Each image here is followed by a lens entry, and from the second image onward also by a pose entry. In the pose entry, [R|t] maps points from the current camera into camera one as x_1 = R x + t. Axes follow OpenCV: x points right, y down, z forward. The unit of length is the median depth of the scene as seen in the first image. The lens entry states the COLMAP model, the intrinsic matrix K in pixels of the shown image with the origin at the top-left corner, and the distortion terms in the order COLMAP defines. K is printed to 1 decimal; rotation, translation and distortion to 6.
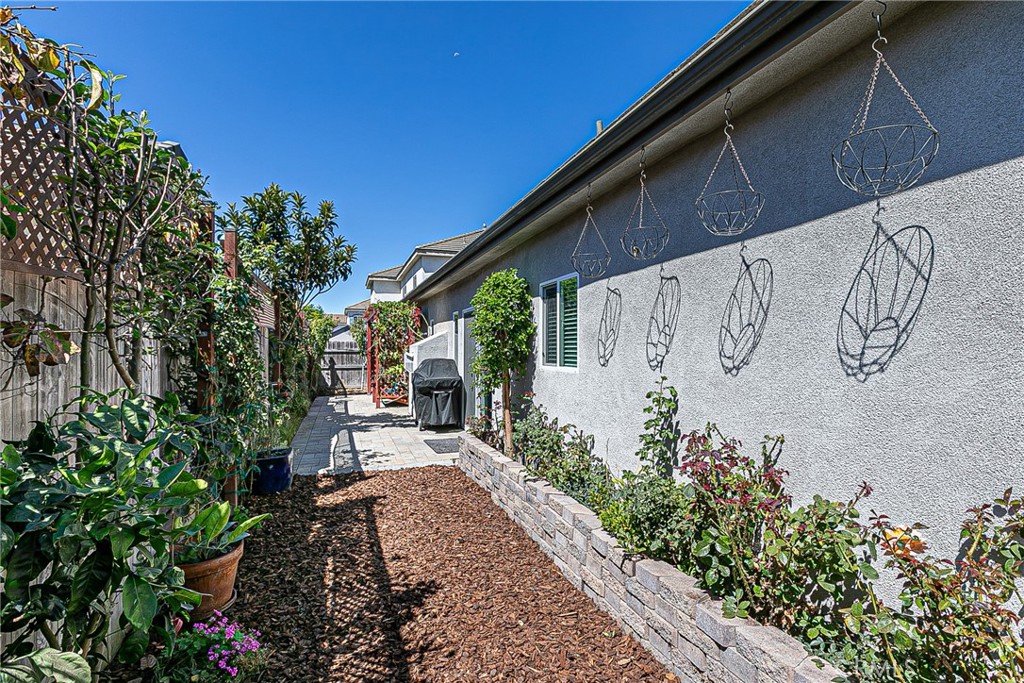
lens RADIAL K [[503.6, 0, 517.4], [0, 503.6, 342.6], [0, 0, 1]] dist [-0.001352, -0.000819]
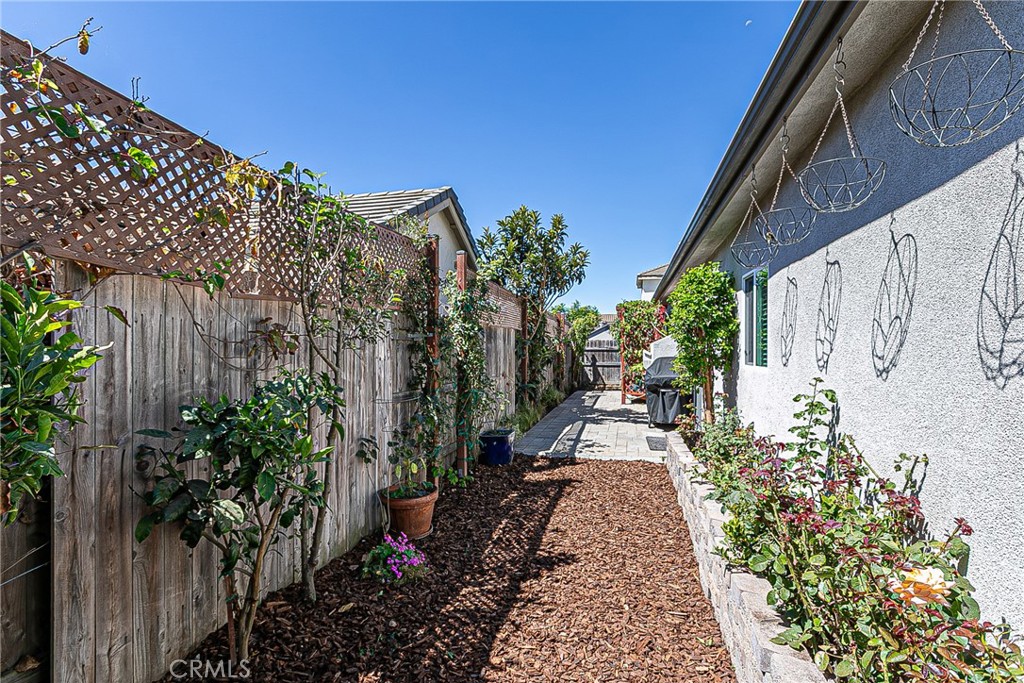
lens RADIAL K [[503.6, 0, 506.1], [0, 503.6, 342.8], [0, 0, 1]] dist [-0.001352, -0.000819]
pose [[0.838835, -0.002974, -0.544378, 0.185249], [0.004665, 0.999988, 0.001725, 0.001713], [0.544366, -0.003987, 0.838838, -0.006578]]
